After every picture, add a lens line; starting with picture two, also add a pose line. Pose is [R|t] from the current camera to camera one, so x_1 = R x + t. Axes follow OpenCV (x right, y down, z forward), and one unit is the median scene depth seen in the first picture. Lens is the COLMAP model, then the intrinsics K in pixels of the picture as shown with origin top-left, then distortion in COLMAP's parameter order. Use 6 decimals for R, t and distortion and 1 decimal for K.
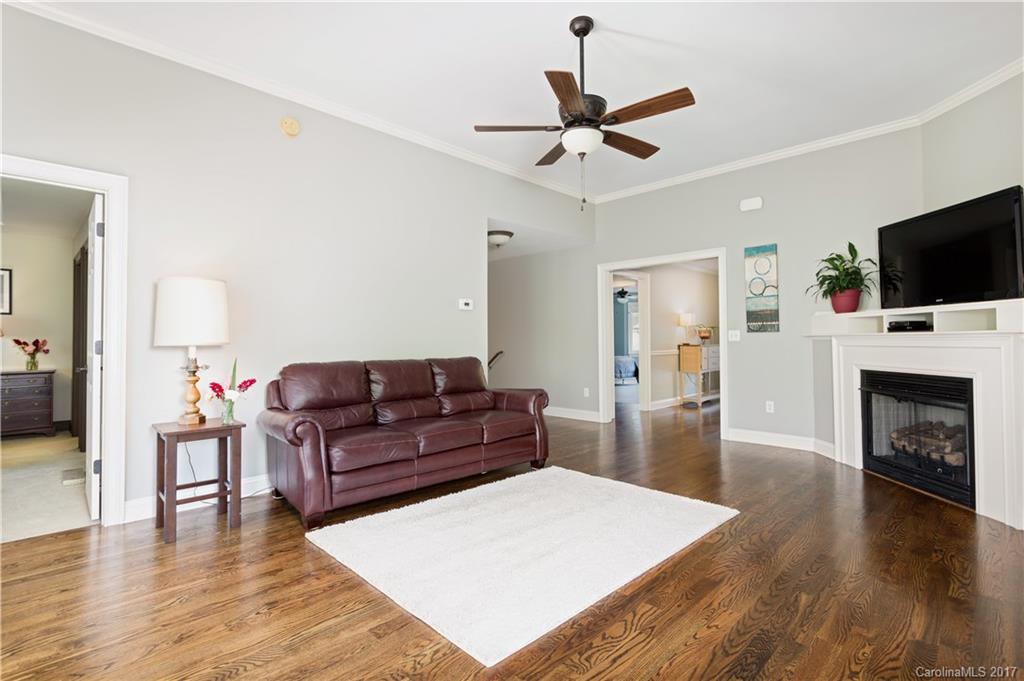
lens RADIAL K [[494.4, 0, 515.8], [0, 494.4, 335.3], [0, 0, 1]] dist [-0.000214, -0.000351]
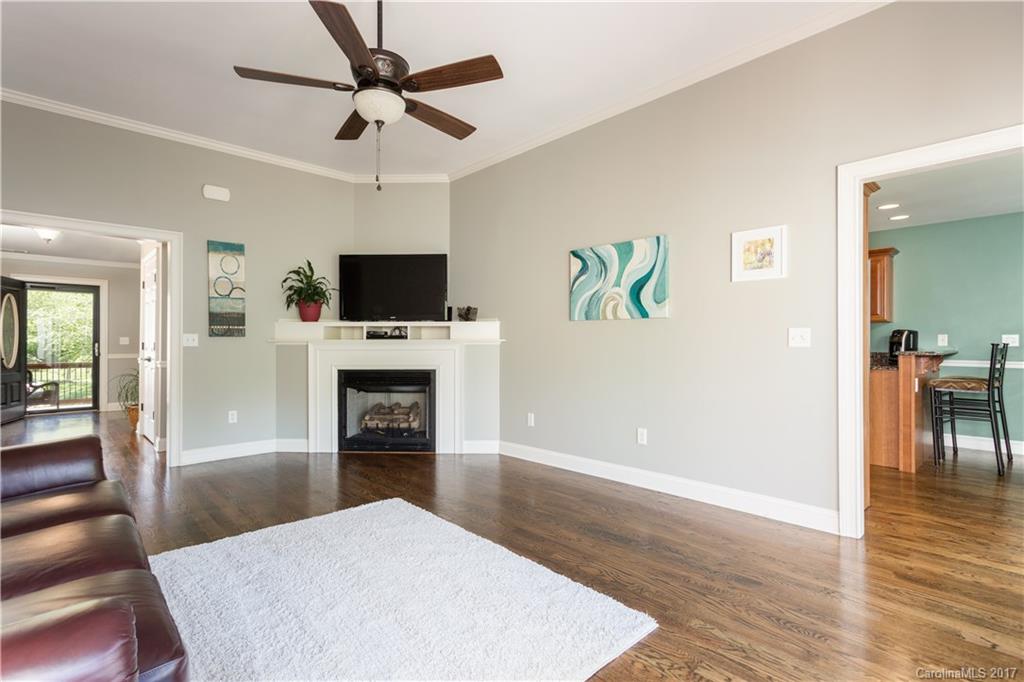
lens RADIAL K [[494.4, 0, 515.4], [0, 494.4, 342.9], [0, 0, 1]] dist [-0.000214, -0.000351]
pose [[0.025025, 0.007140, 0.999661, -0.491301], [-0.010658, 0.999920, -0.006875, 0.007321], [-0.999630, -0.010483, 0.025099, 0.527108]]
